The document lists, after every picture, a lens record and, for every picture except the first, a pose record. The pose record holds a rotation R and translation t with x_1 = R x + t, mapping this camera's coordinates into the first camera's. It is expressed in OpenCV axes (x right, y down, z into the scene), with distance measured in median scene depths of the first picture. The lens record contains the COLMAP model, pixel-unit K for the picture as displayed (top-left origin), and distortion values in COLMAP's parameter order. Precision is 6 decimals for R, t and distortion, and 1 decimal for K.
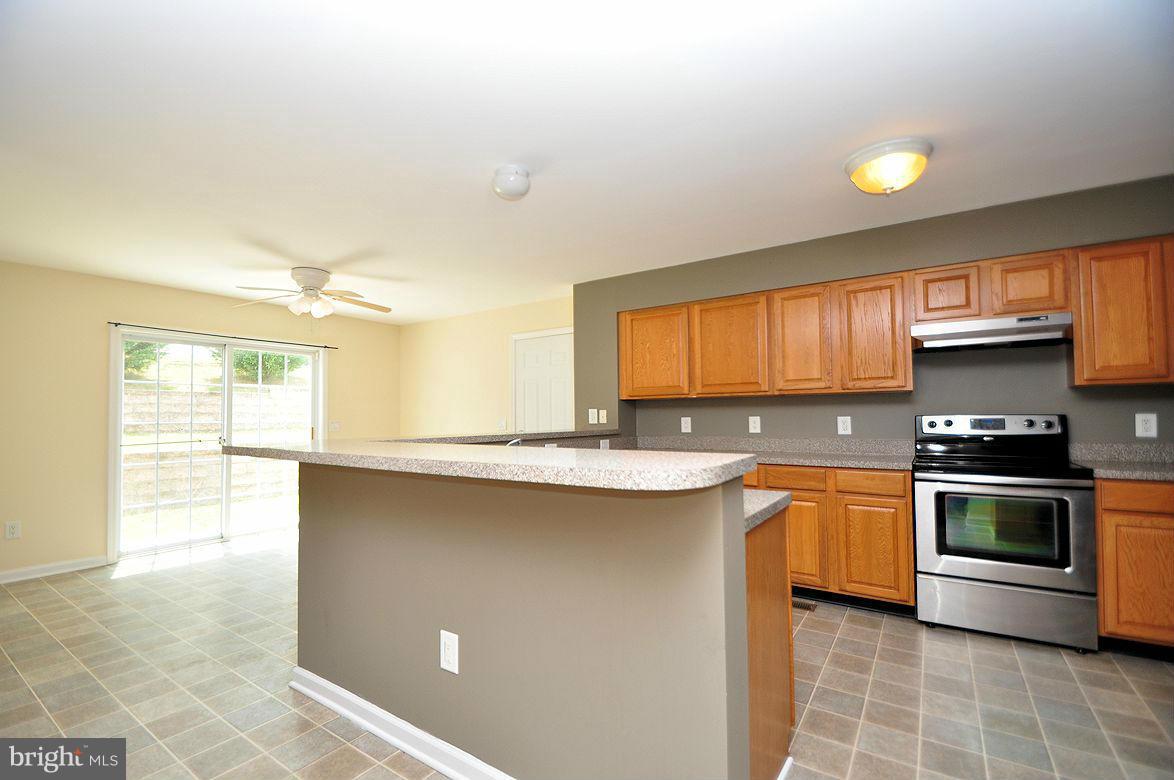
lens RADIAL K [[517.0, 0, 575.0], [0, 517.0, 401.4], [0, 0, 1]] dist [0.019647, -0.018459]
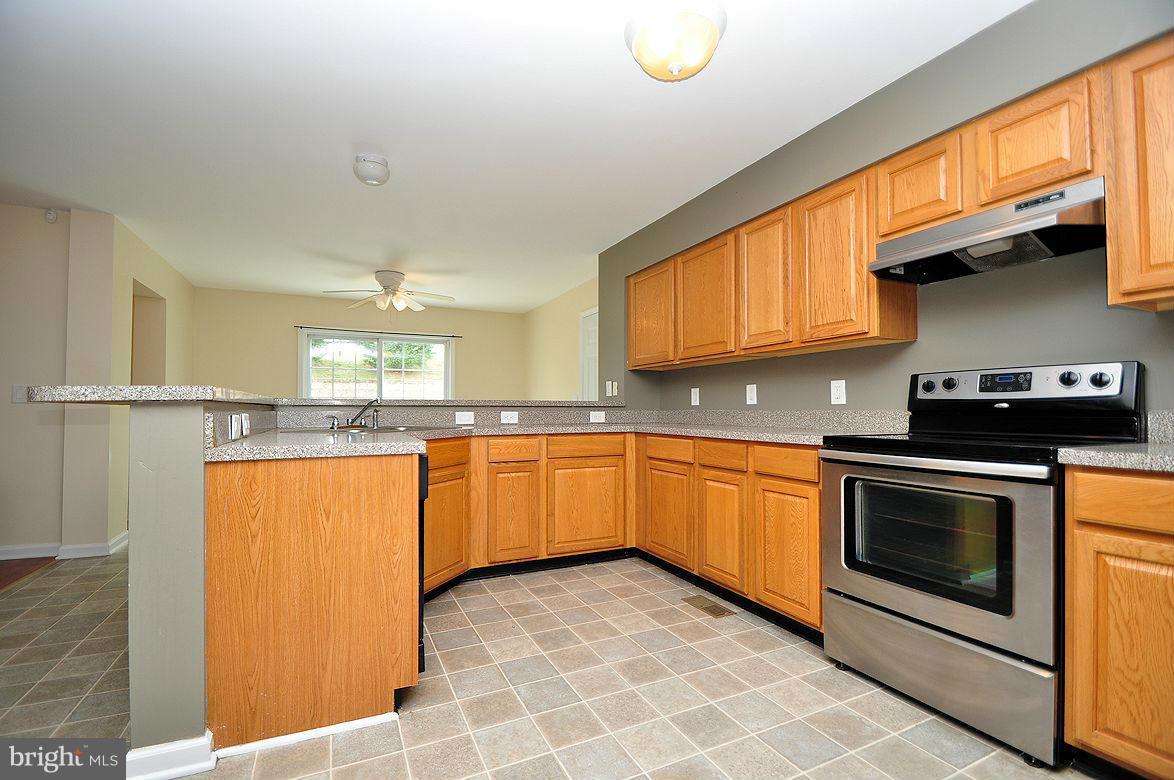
lens RADIAL K [[517.0, 0, 575.0], [0, 517.0, 401.4], [0, 0, 1]] dist [0.019647, -0.018459]
pose [[0.862255, 0.001663, -0.506472, 0.568347], [0.006602, 0.999873, 0.014524, 0.045999], [0.506431, -0.015867, 0.862134, 0.166499]]
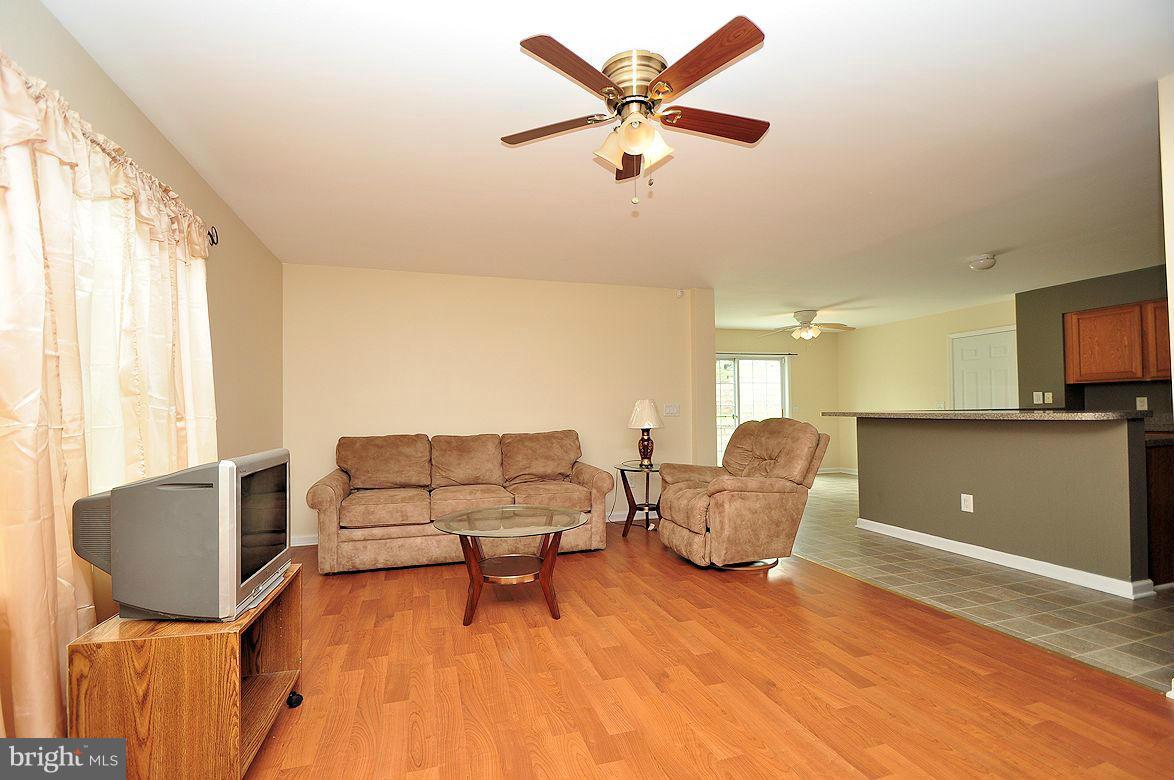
lens RADIAL K [[517.0, 0, 575.0], [0, 517.0, 401.4], [0, 0, 1]] dist [0.019647, -0.018459]
pose [[0.783336, -0.012759, -0.621467, -0.075758], [0.026897, 0.999549, 0.013381, -0.012066], [0.621016, -0.027197, 0.783326, -0.829315]]
